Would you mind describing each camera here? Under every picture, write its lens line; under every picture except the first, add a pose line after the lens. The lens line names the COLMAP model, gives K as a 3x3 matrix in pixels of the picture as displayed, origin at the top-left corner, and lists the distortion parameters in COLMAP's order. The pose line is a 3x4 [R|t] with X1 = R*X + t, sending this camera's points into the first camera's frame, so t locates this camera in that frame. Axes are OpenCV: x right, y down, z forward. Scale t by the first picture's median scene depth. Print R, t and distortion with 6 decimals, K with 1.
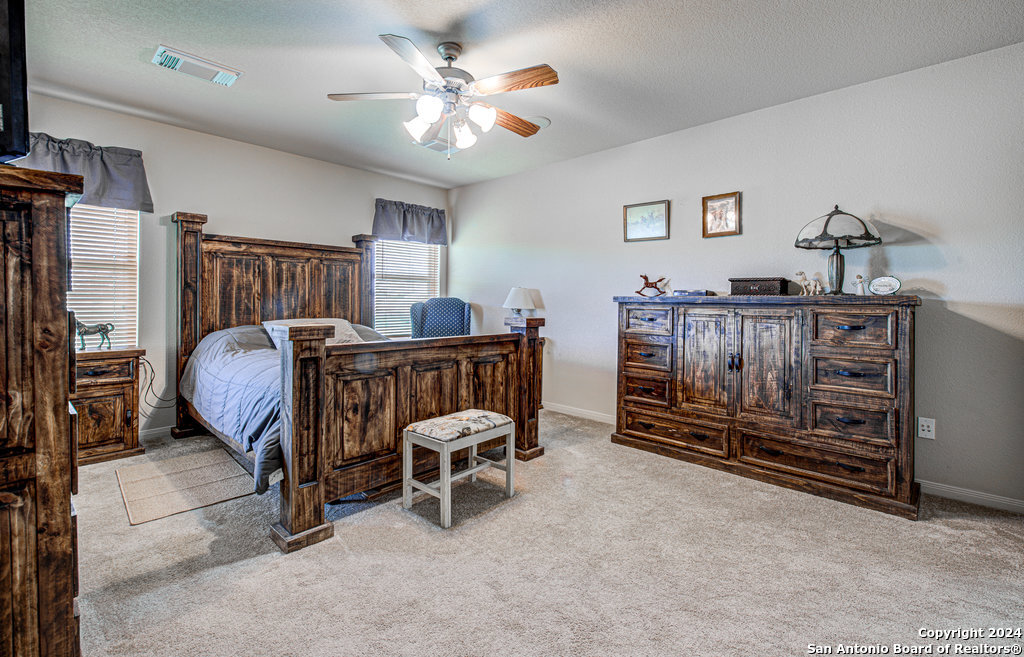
lens RADIAL K [[463.2, 0, 512.4], [0, 463.2, 308.2], [0, 0, 1]] dist [-0.002115, -0.000211]
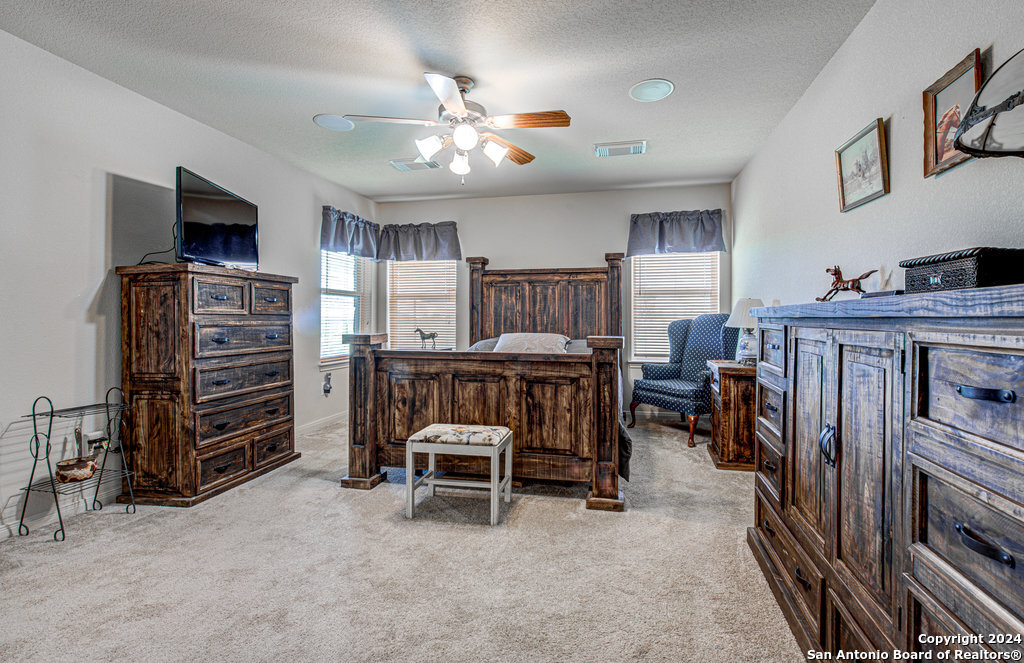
lens RADIAL K [[457.3, 0, 514.6], [0, 457.3, 317.0], [0, 0, 1]] dist [0.001360, 0.000083]
pose [[0.495529, -0.007092, -0.868562, 0.618918], [-0.011344, 0.999829, -0.014636, -0.000891], [0.868517, 0.017105, 0.495364, 0.431147]]
